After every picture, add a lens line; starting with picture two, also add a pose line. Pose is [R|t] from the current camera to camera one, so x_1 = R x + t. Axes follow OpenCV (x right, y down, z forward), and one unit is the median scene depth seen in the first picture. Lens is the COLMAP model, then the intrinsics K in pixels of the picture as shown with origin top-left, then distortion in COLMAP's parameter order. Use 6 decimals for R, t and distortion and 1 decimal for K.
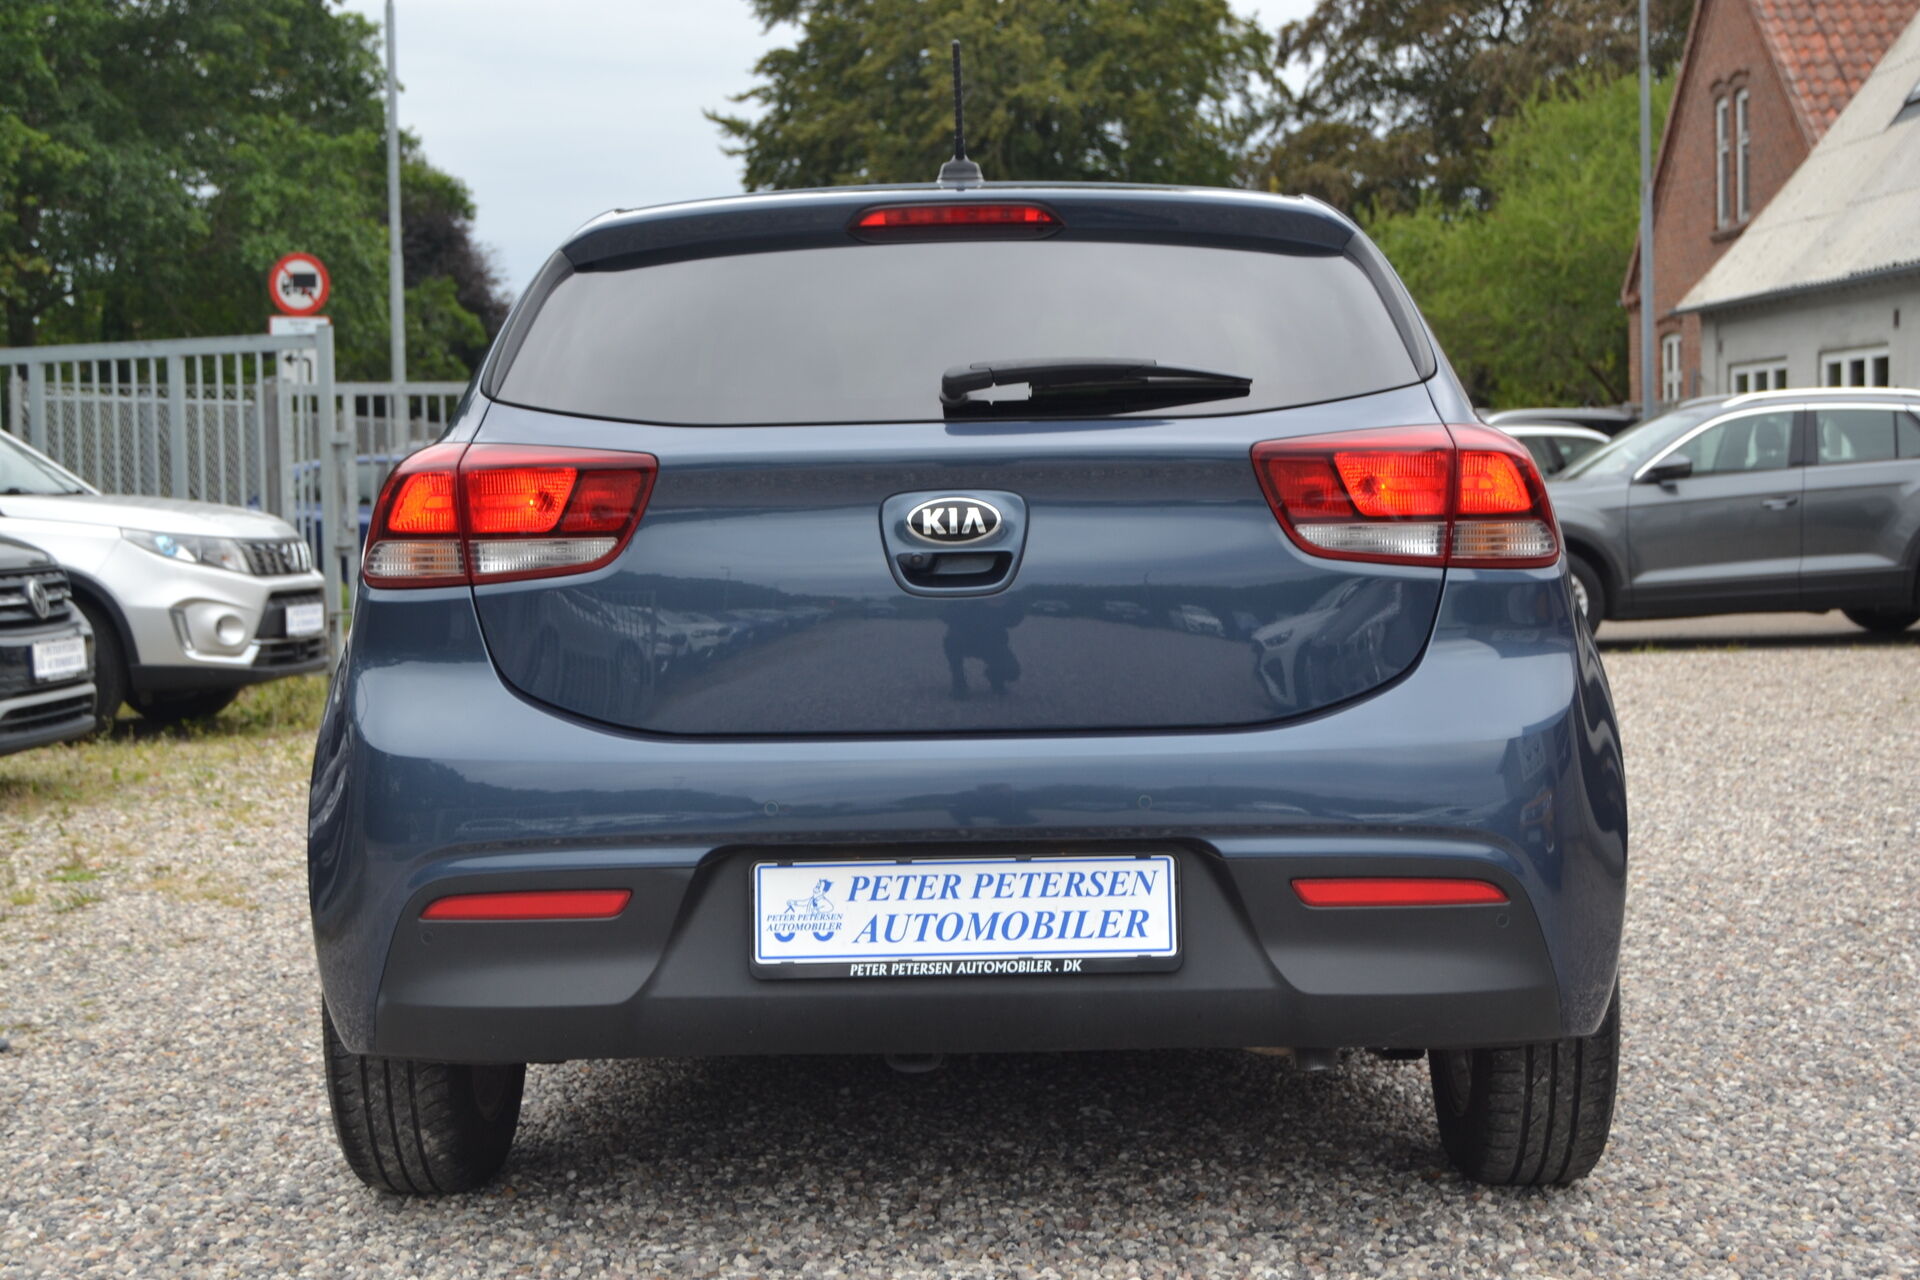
lens RADIAL K [[2852.1, 0, 949.6], [0, 2852.1, 619.6], [0, 0, 1]] dist [-0.036106, 0.000000]
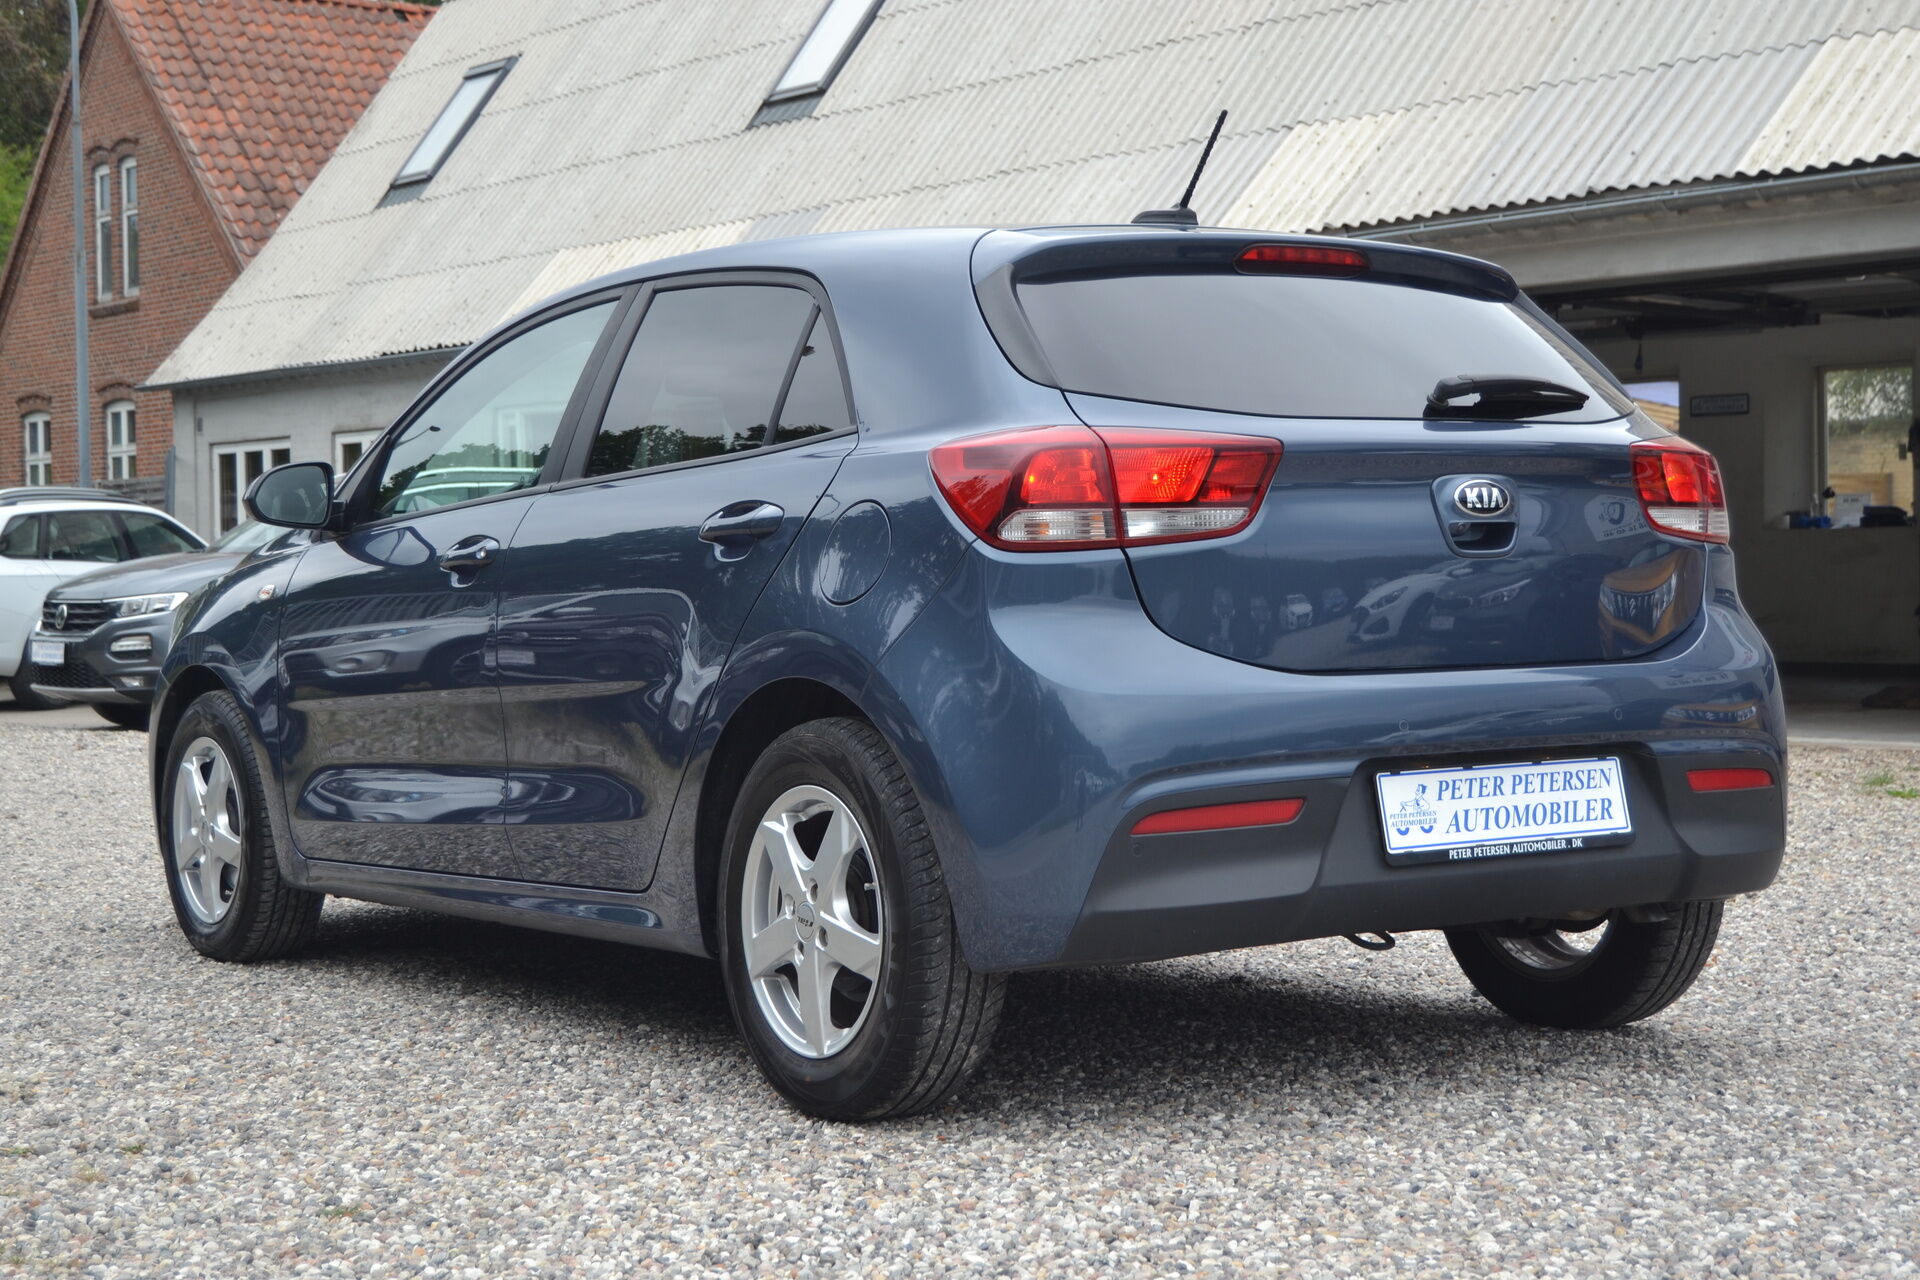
lens RADIAL K [[3108.7, 0, 977.4], [0, 3108.7, 645.4], [0, 0, 1]] dist [-0.070216, 0.000000]
pose [[0.813834, -0.006727, 0.581059, -0.959025], [0.023608, 0.999490, -0.021494, 0.053958], [-0.580618, 0.031210, 0.813578, 0.012154]]
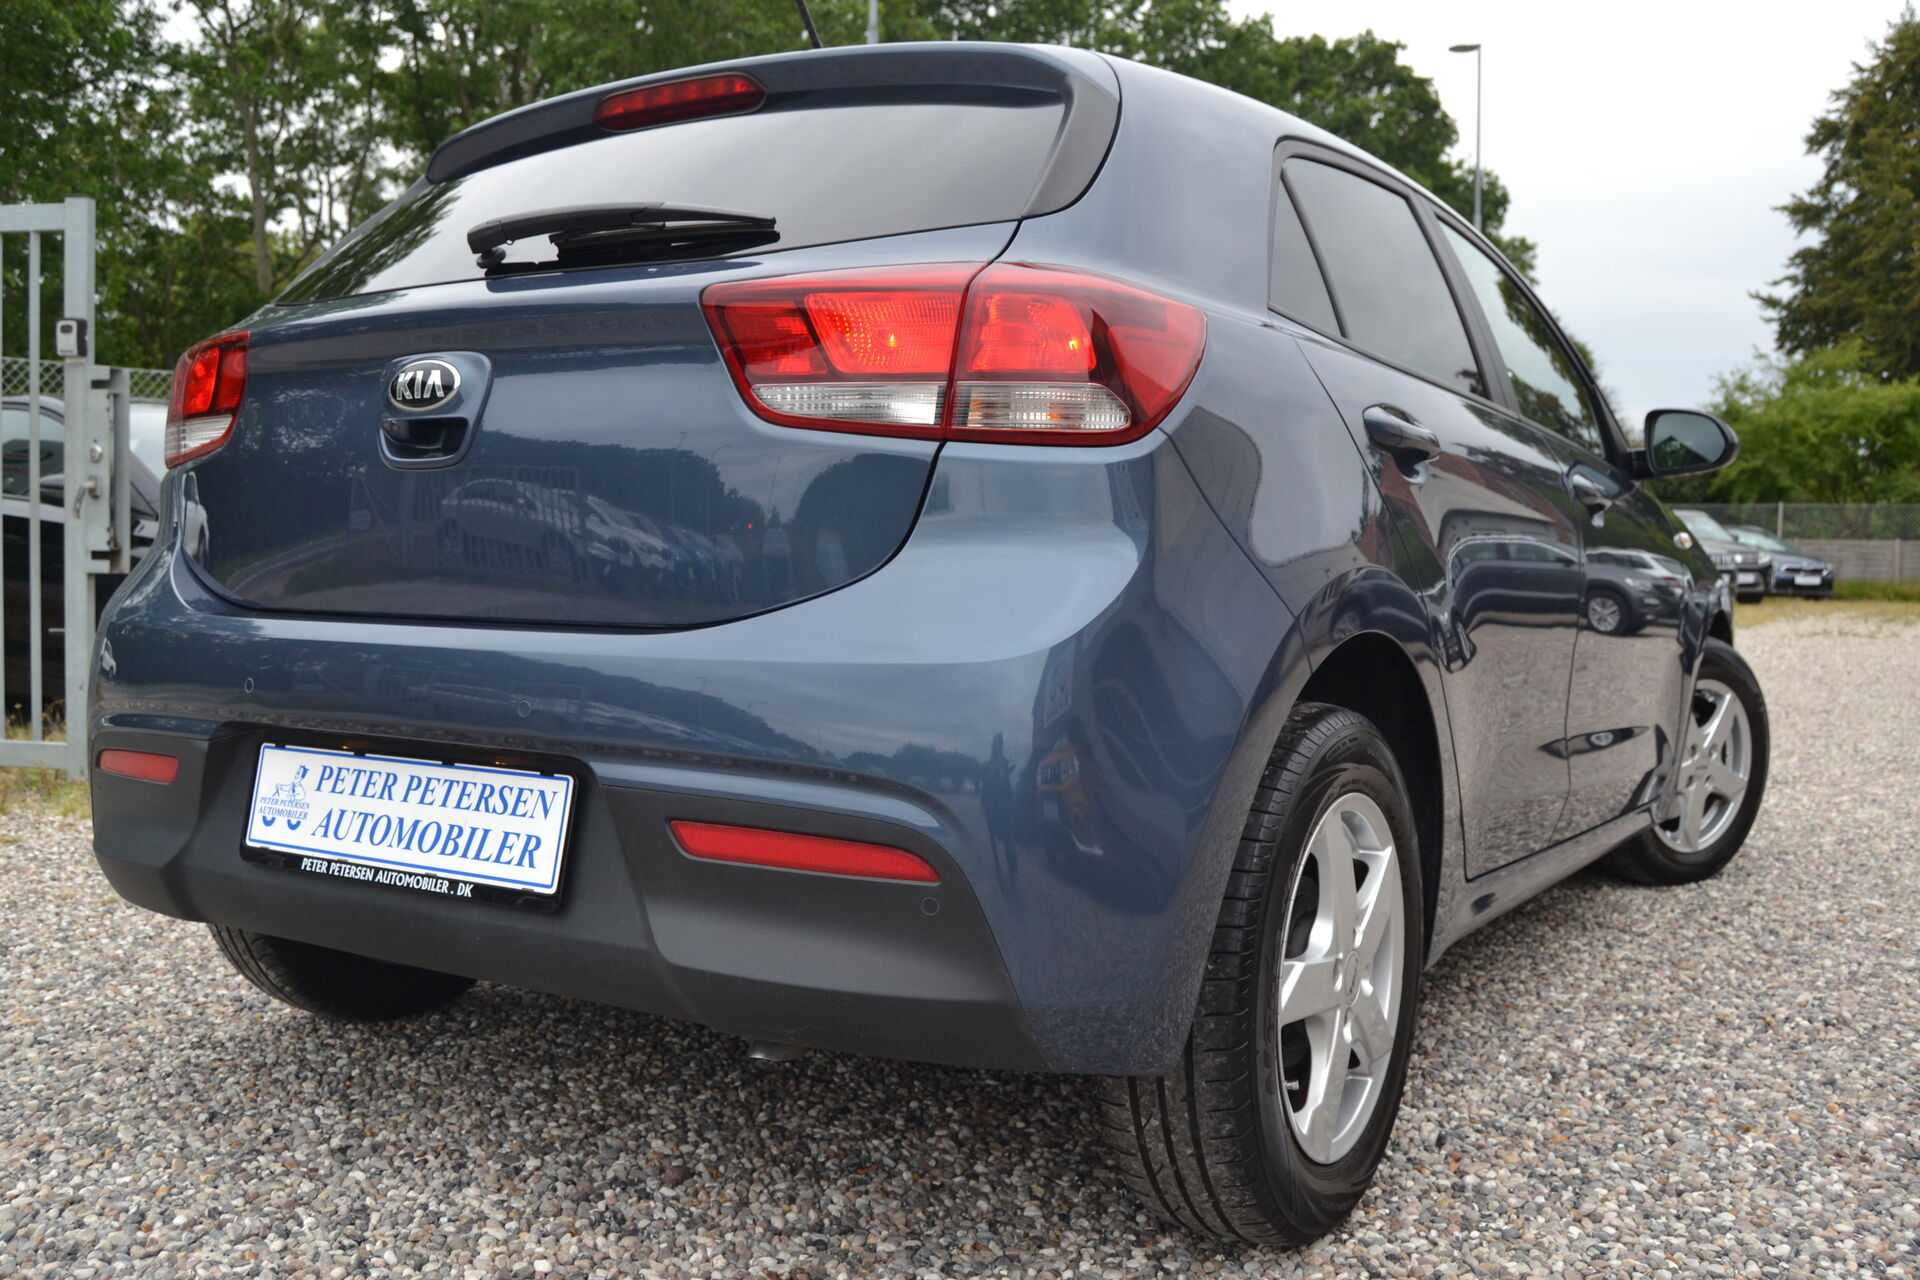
lens RADIAL K [[1754.6, 0, 943.3], [0, 1754.6, 651.8], [0, 0, 1]] dist [-0.061324, 0.000000]
pose [[0.860182, 0.060521, -0.506383, 0.419499], [-0.052533, 0.998167, 0.030060, 0.024175], [0.507274, 0.000745, 0.861785, 0.593126]]
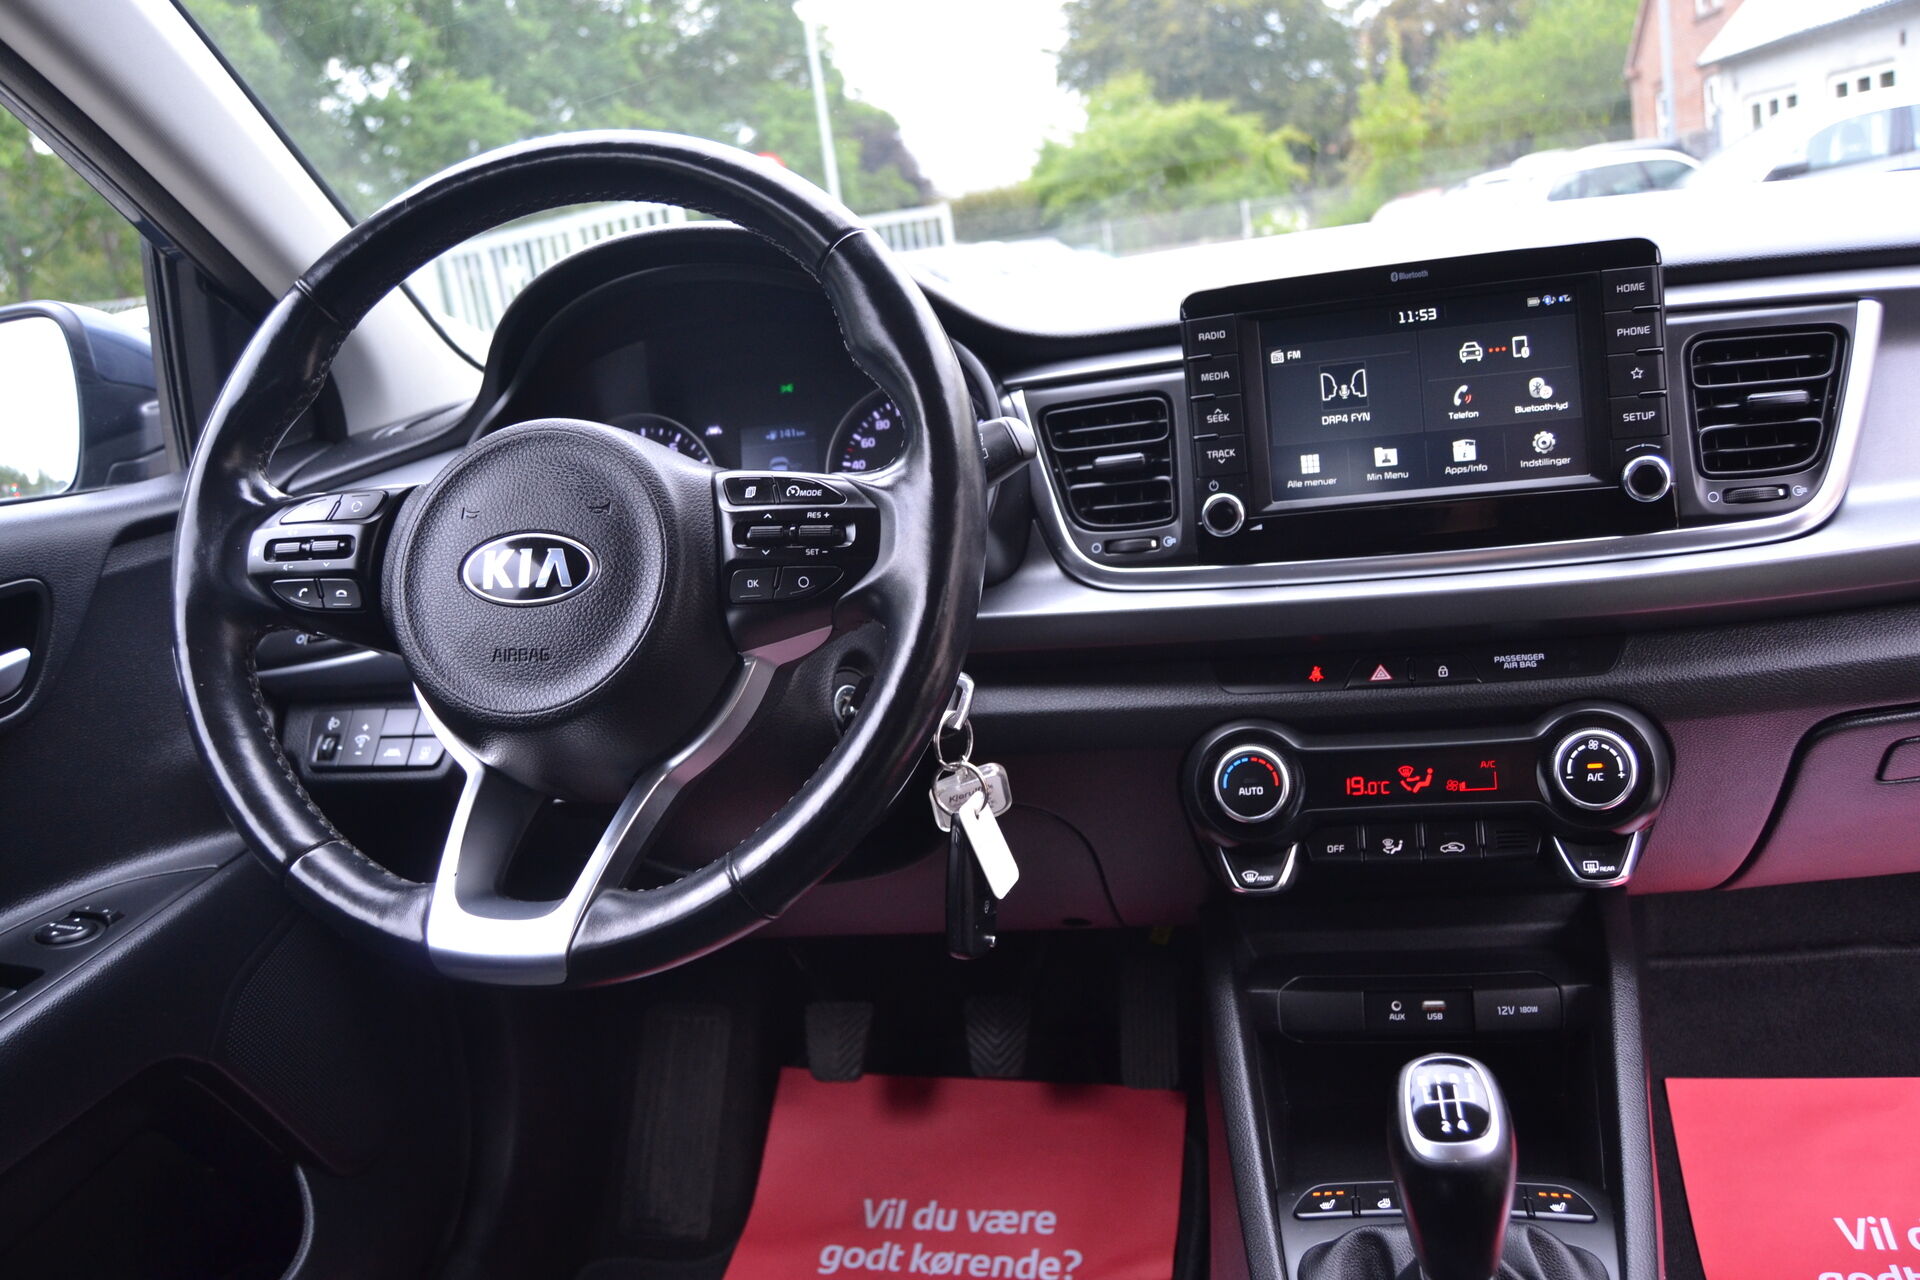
lens RADIAL K [[1529.1, 0, 945.1], [0, 1529.1, 652.0], [0, 0, 1]] dist [-0.106741, 0.043493]
pose [[0.980060, -0.080229, -0.181784, 0.004604], [0.114946, 0.975161, 0.189335, -0.061844], [0.162079, -0.206455, 0.964939, 1.422589]]
